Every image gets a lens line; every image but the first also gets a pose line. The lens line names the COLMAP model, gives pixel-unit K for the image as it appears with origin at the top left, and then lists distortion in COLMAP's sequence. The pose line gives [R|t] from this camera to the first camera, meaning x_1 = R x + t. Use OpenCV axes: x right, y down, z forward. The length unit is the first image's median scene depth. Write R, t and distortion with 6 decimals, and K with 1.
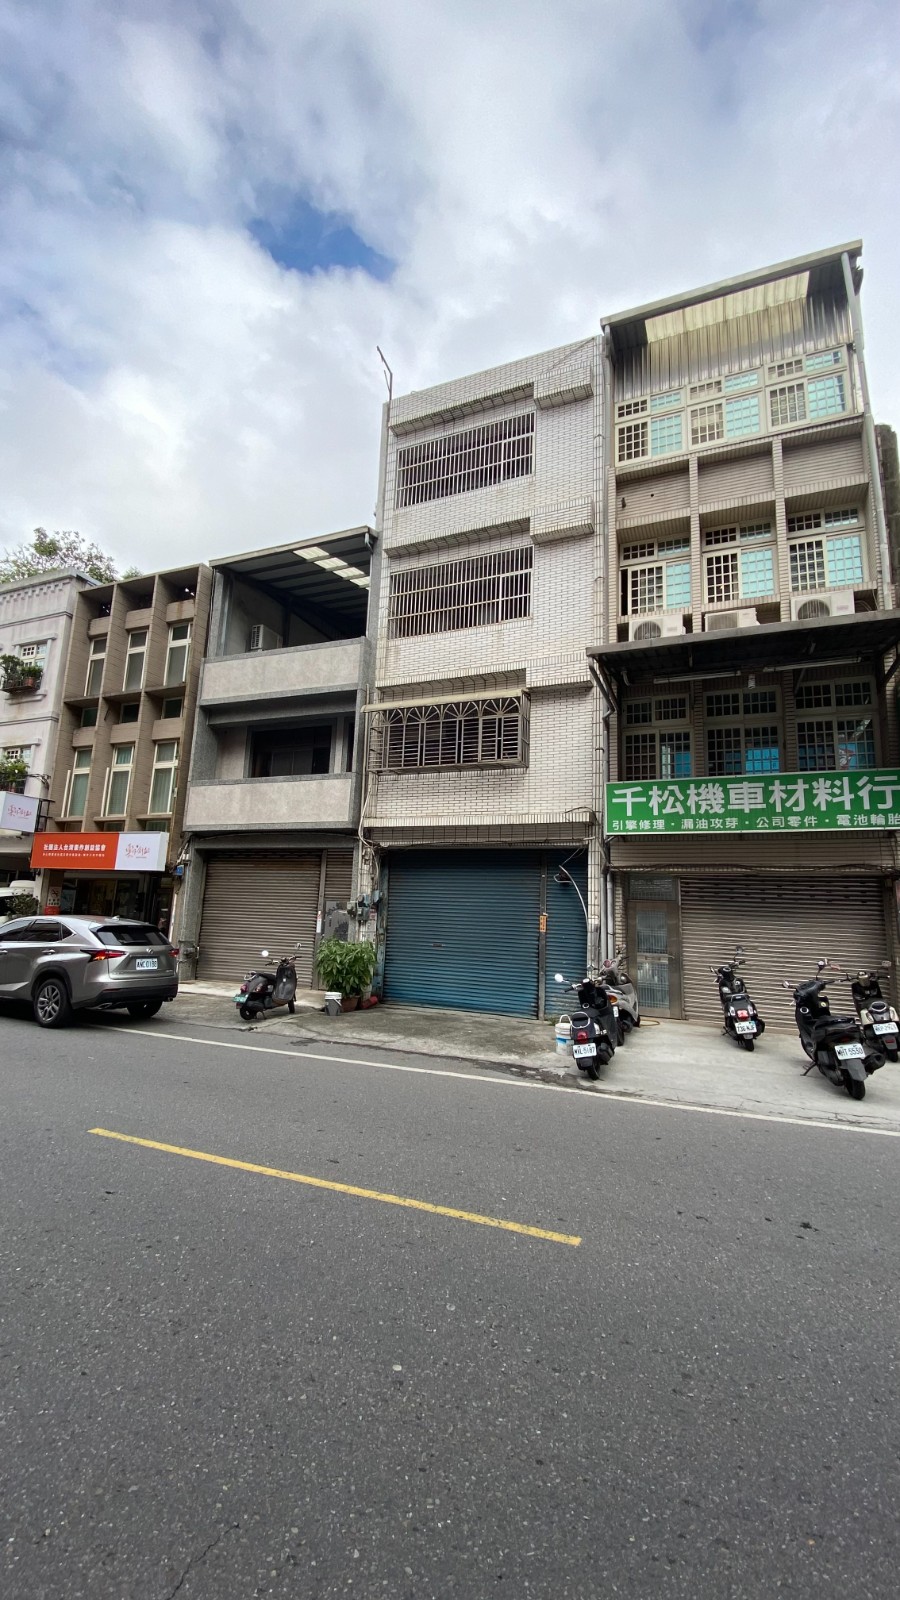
lens RADIAL K [[648.4, 0, 466.5], [0, 648.4, 790.9], [0, 0, 1]] dist [-0.011299, -0.006639]
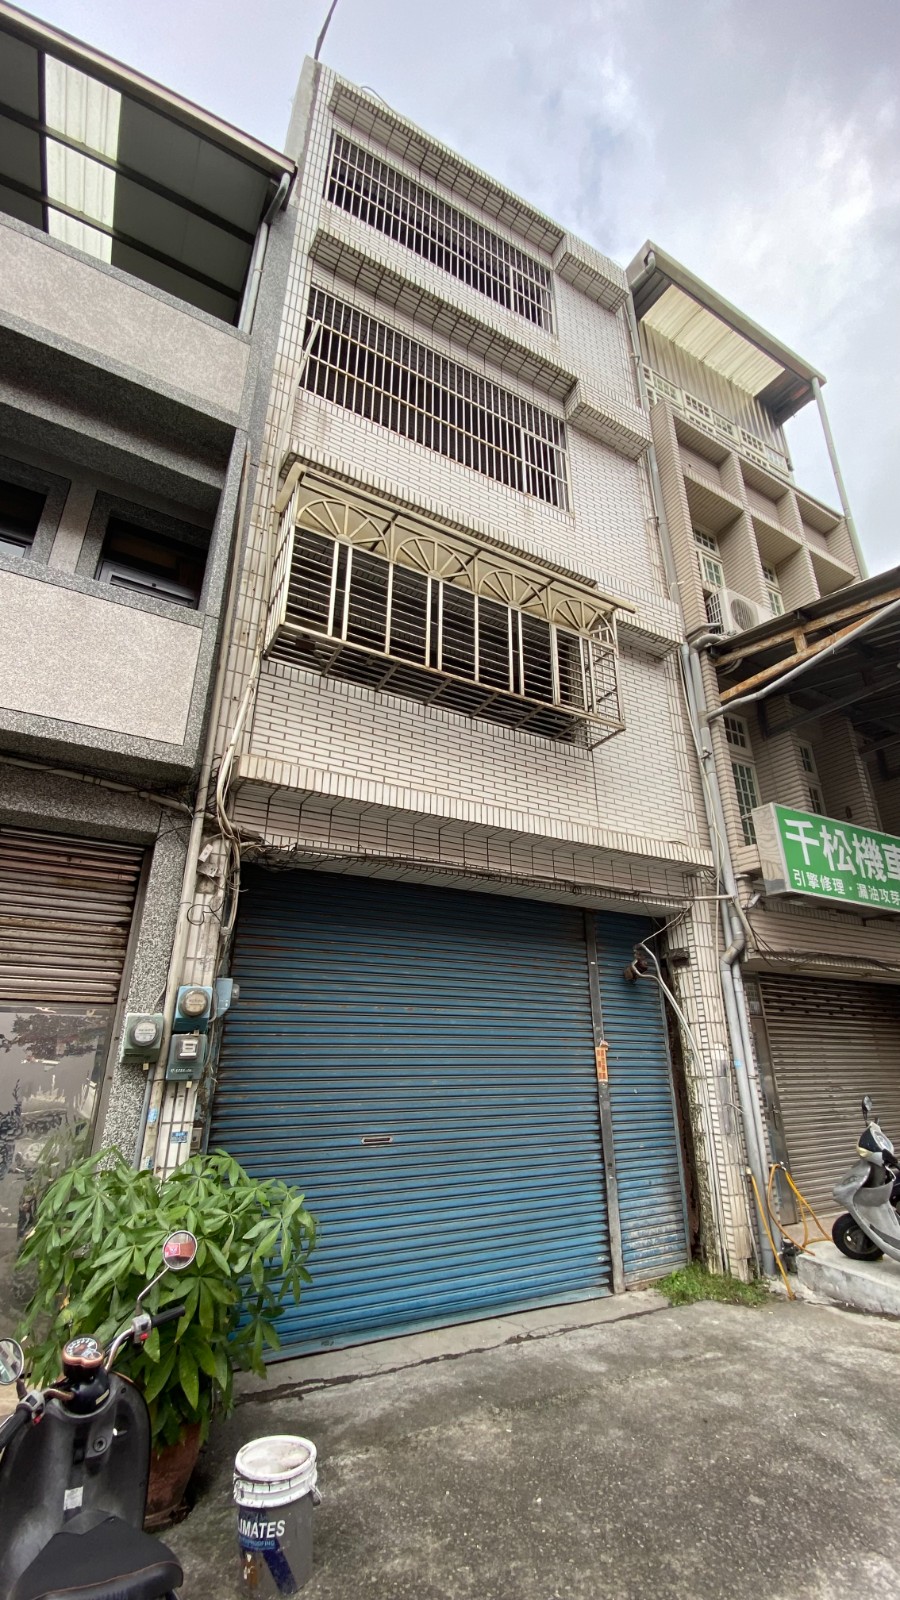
lens RADIAL K [[648.4, 0, 446.7], [0, 648.4, 800.7], [0, 0, 1]] dist [-0.011299, -0.006639]
pose [[0.614368, 0.255195, 0.746611, -0.410771], [-0.127590, 0.965929, -0.225169, 0.157709], [-0.778635, 0.043076, 0.625997, 0.887727]]
